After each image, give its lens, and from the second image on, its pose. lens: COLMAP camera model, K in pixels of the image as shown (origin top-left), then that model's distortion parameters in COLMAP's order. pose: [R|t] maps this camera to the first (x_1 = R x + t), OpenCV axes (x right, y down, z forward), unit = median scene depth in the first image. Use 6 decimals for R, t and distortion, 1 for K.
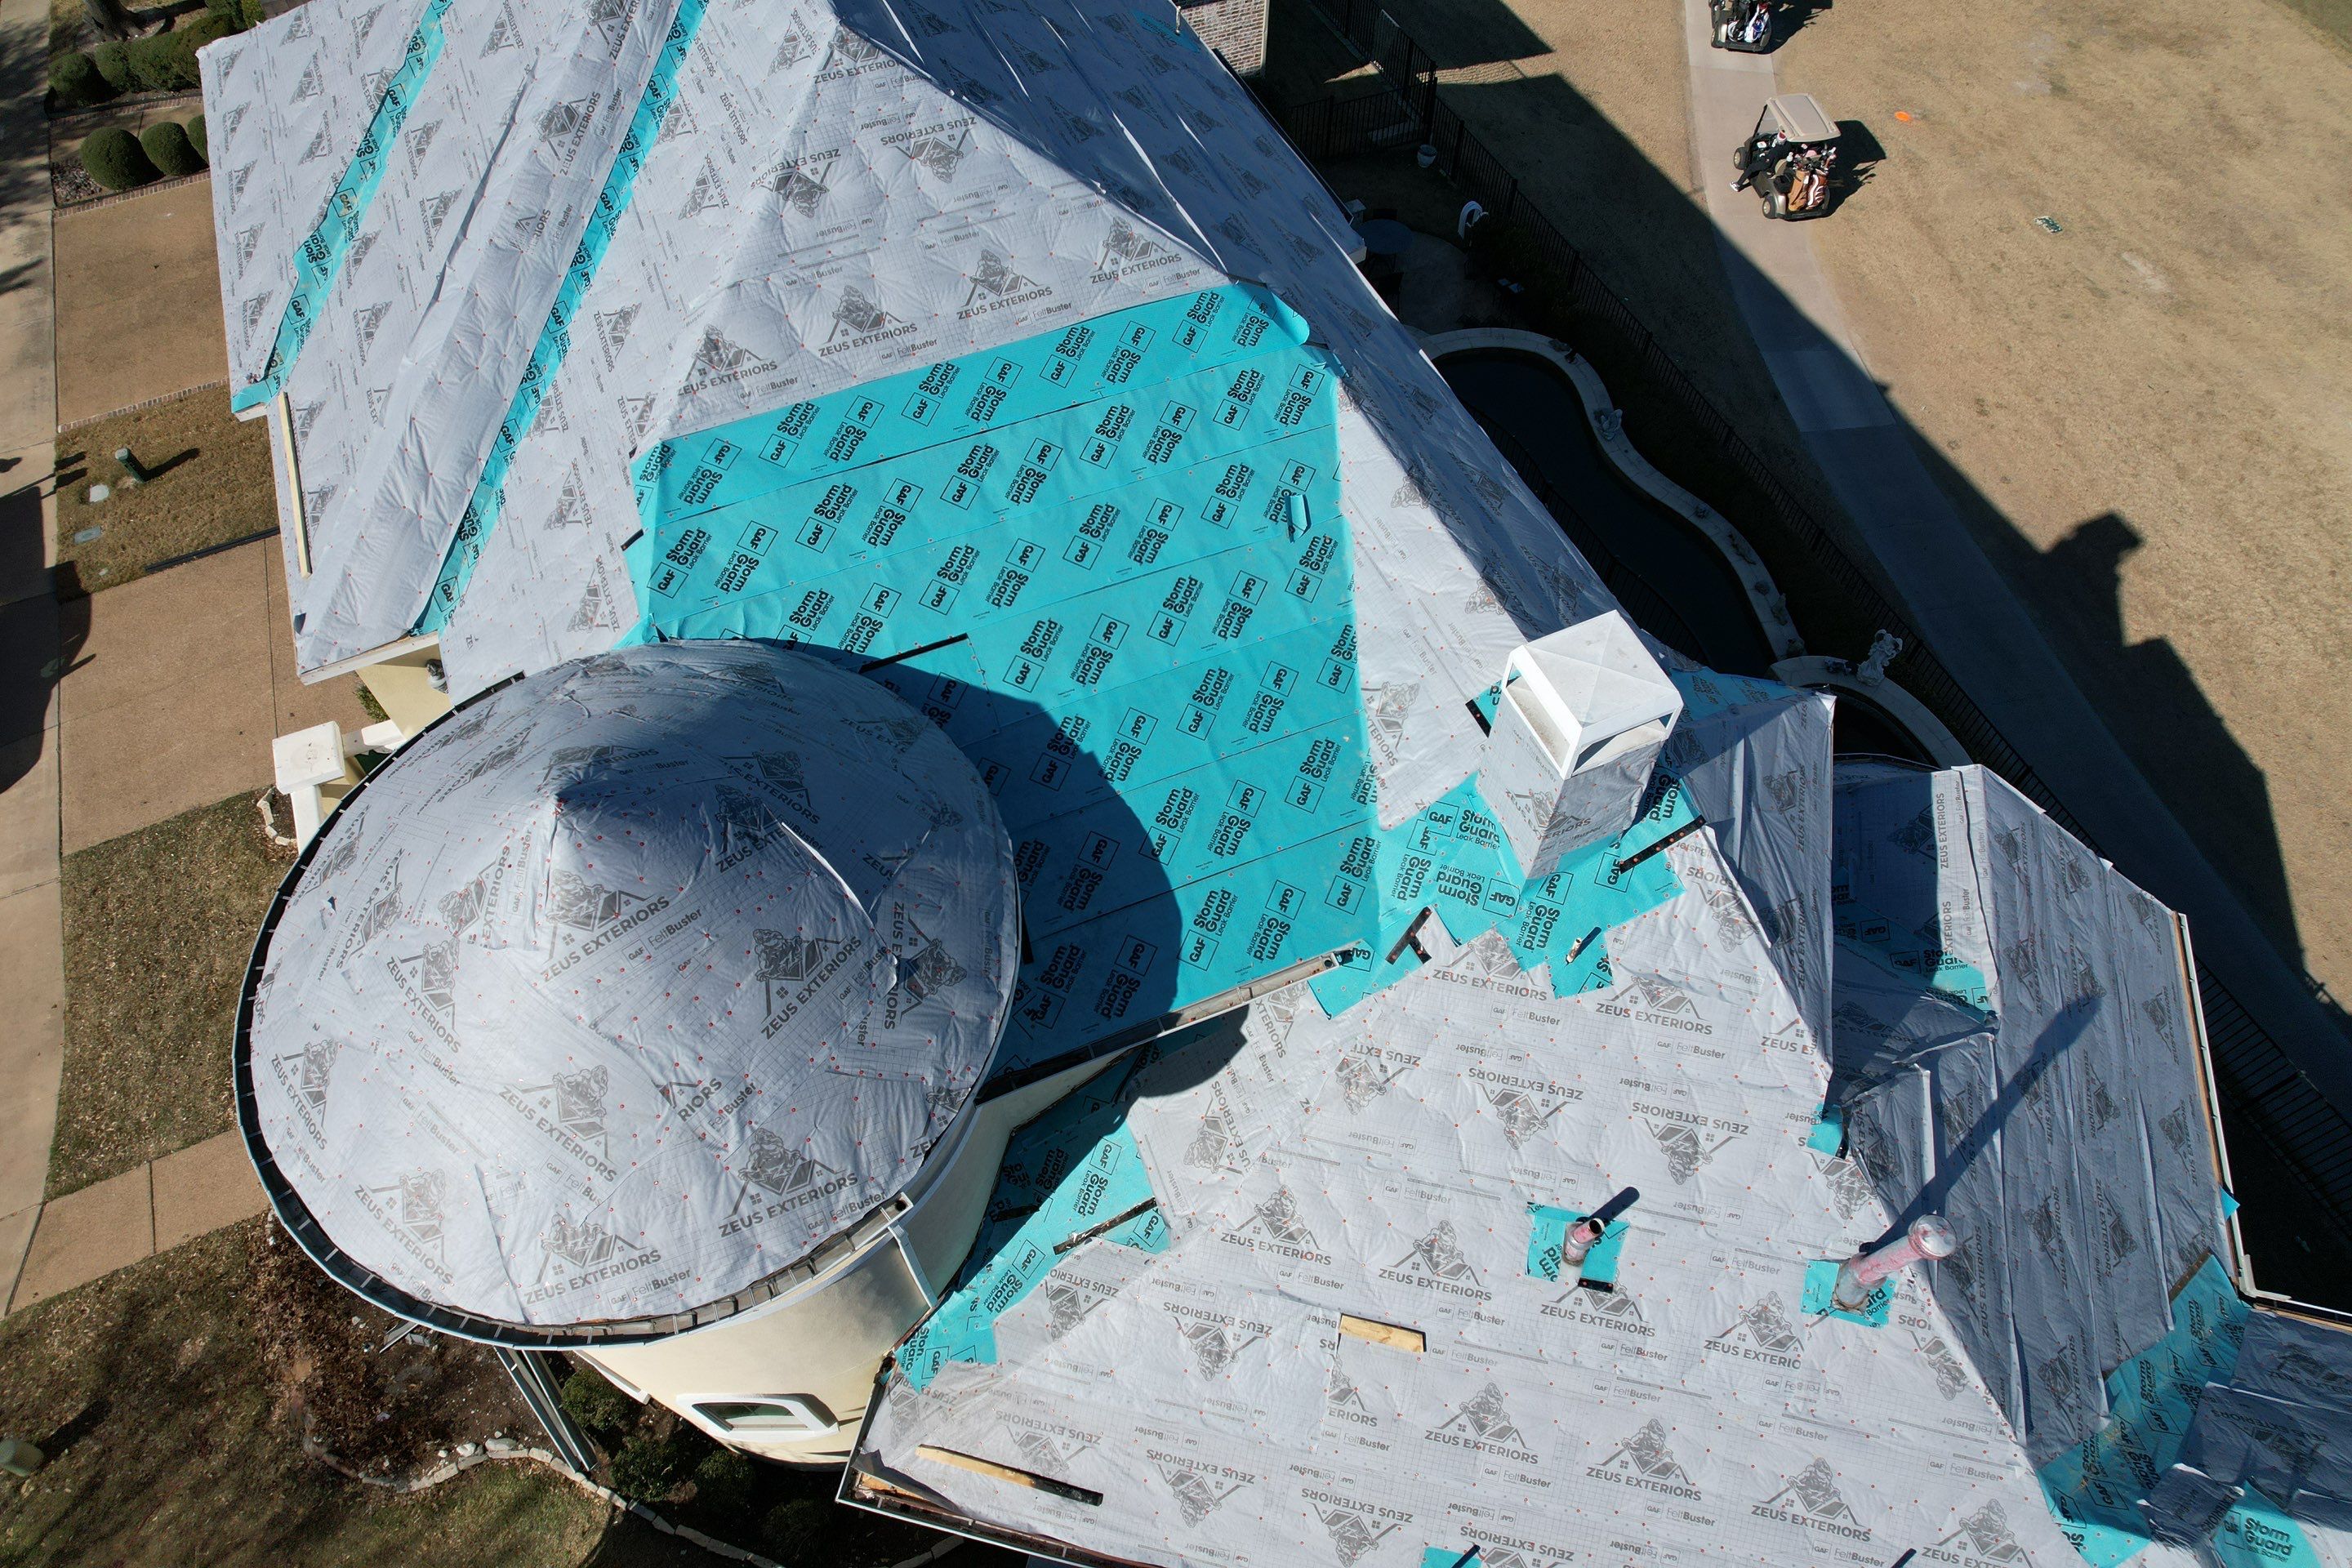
lens RADIAL K [[1437.9, 0, 1176.0], [0, 1437.9, 784.0], [0, 0, 1]] dist [-0.027867, -0.002849]
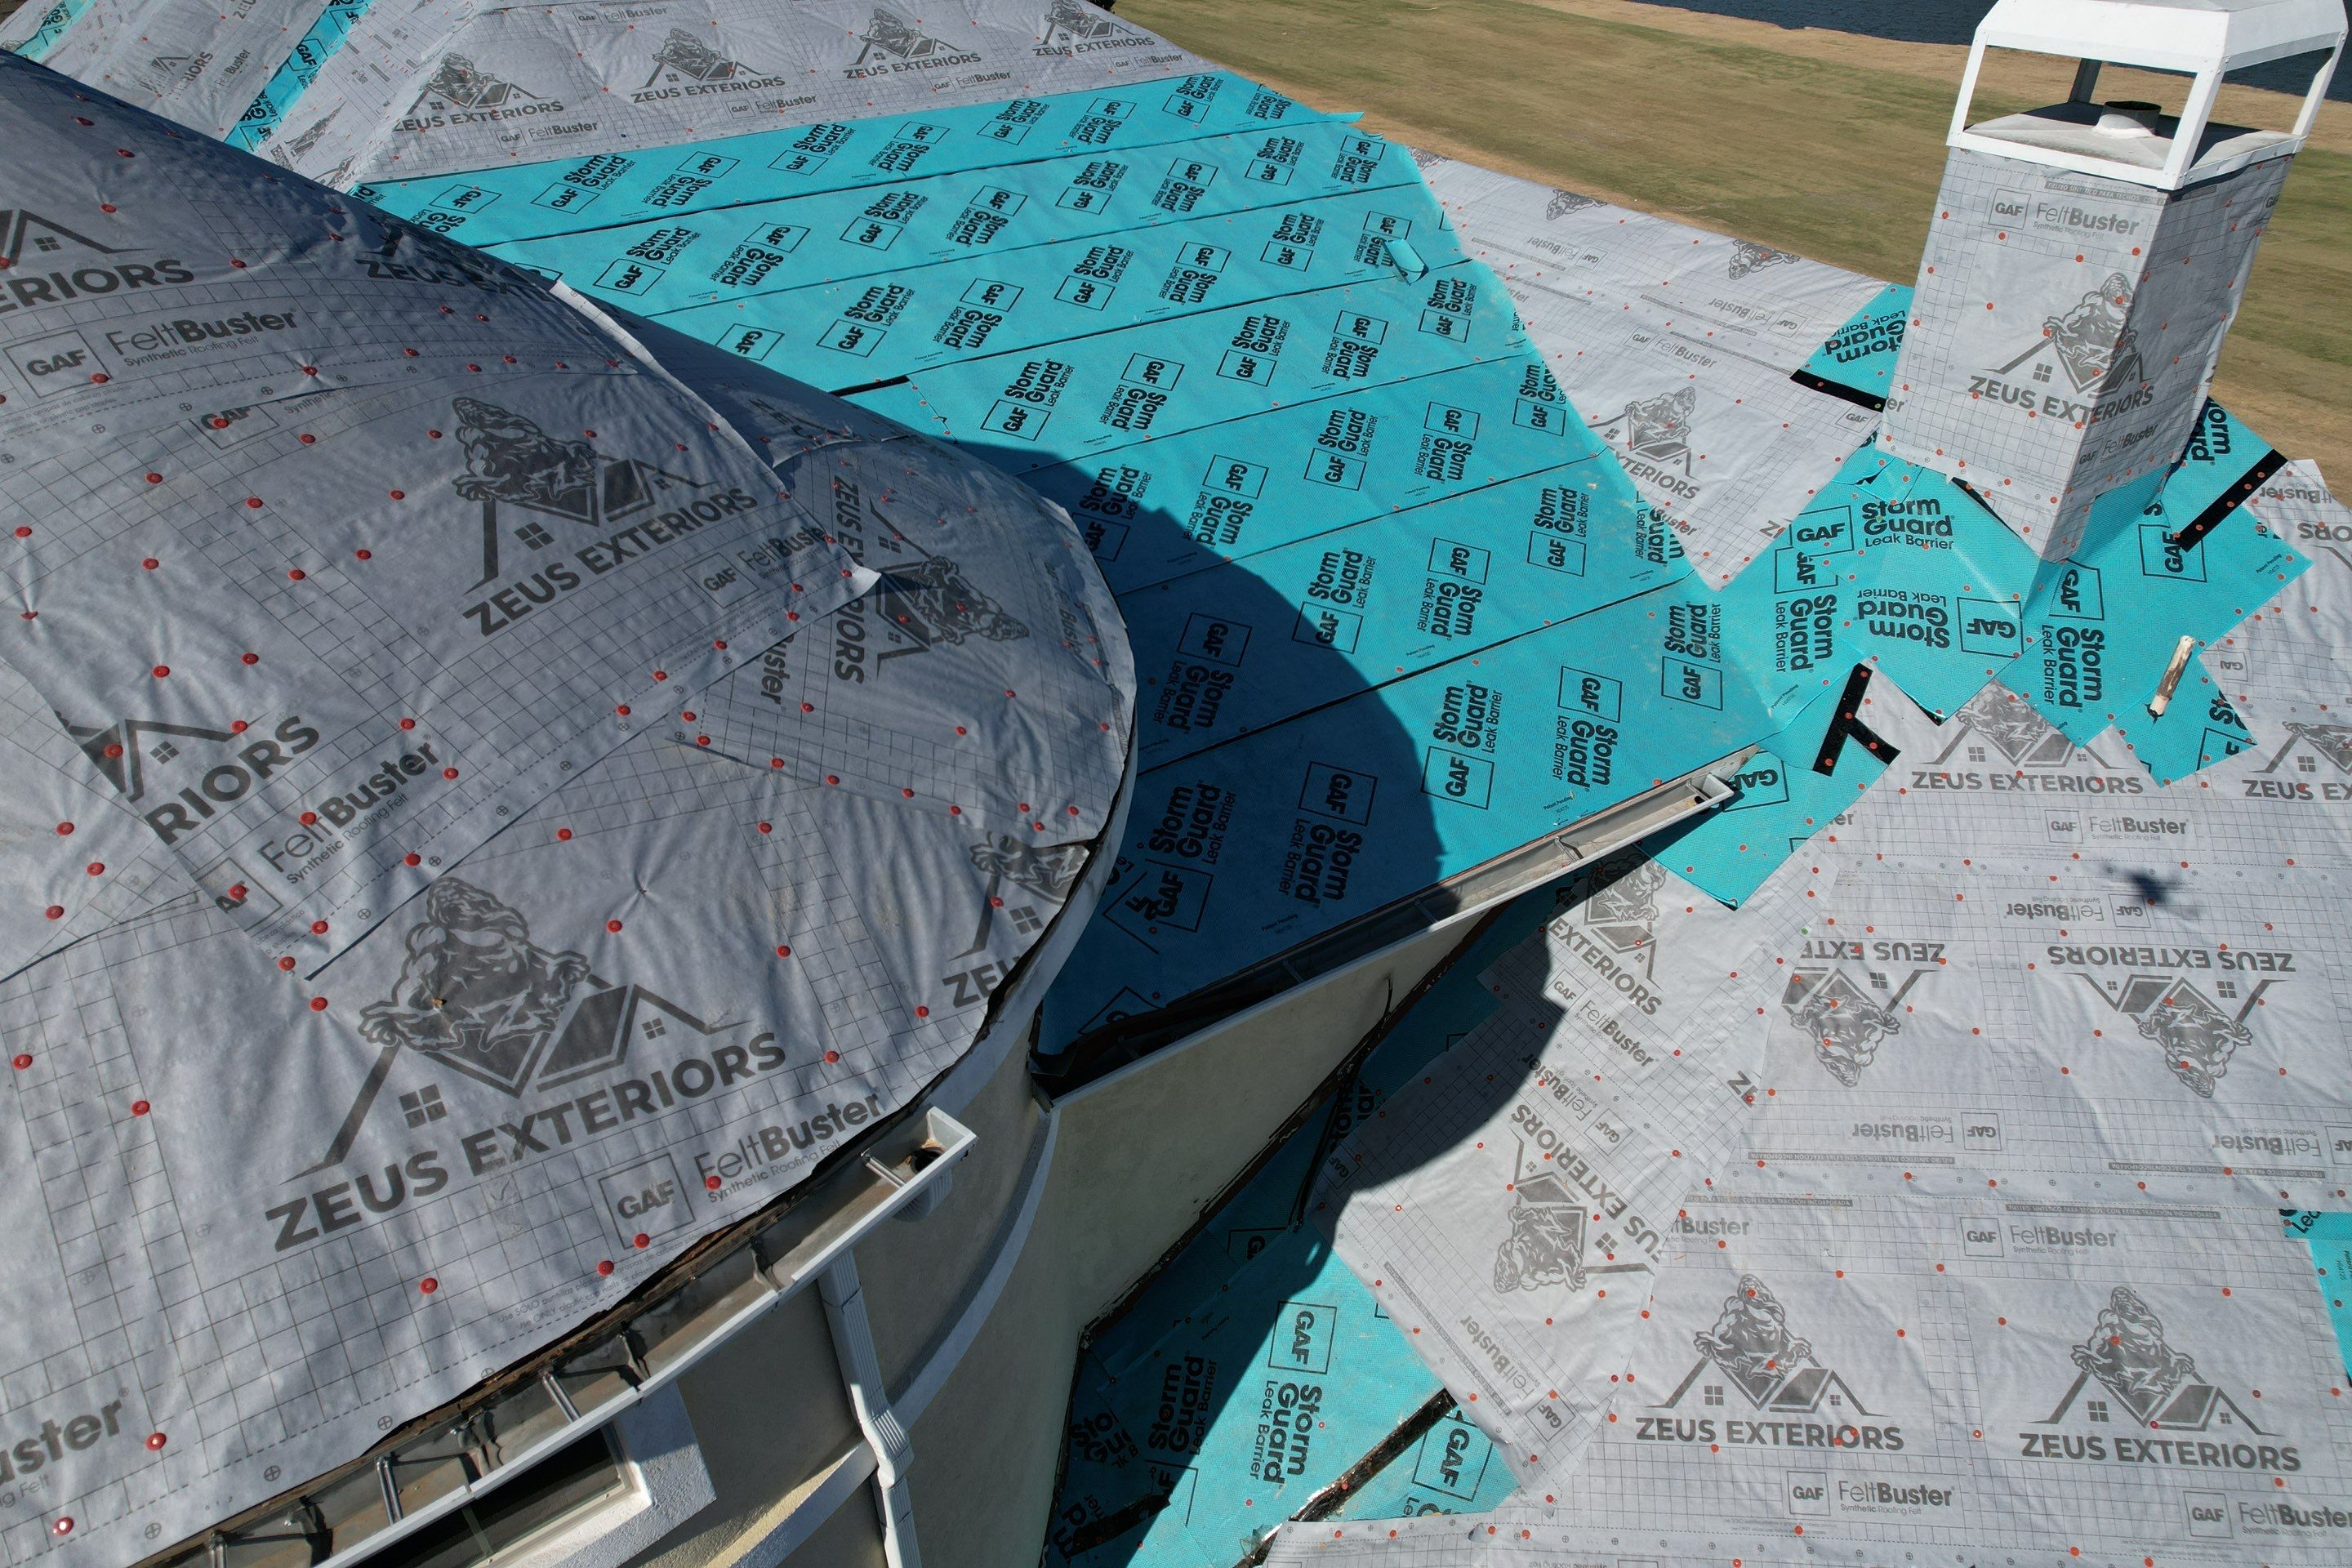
lens RADIAL K [[1466.2, 0, 1173.0], [0, 1466.2, 798.0], [0, 0, 1]] dist [-0.076425, 0.072715]
pose [[0.985902, -0.105356, 0.129990, -0.141945], [0.145442, 0.923699, -0.354439, 0.279383], [-0.082730, 0.368348, 0.926000, 0.557122]]
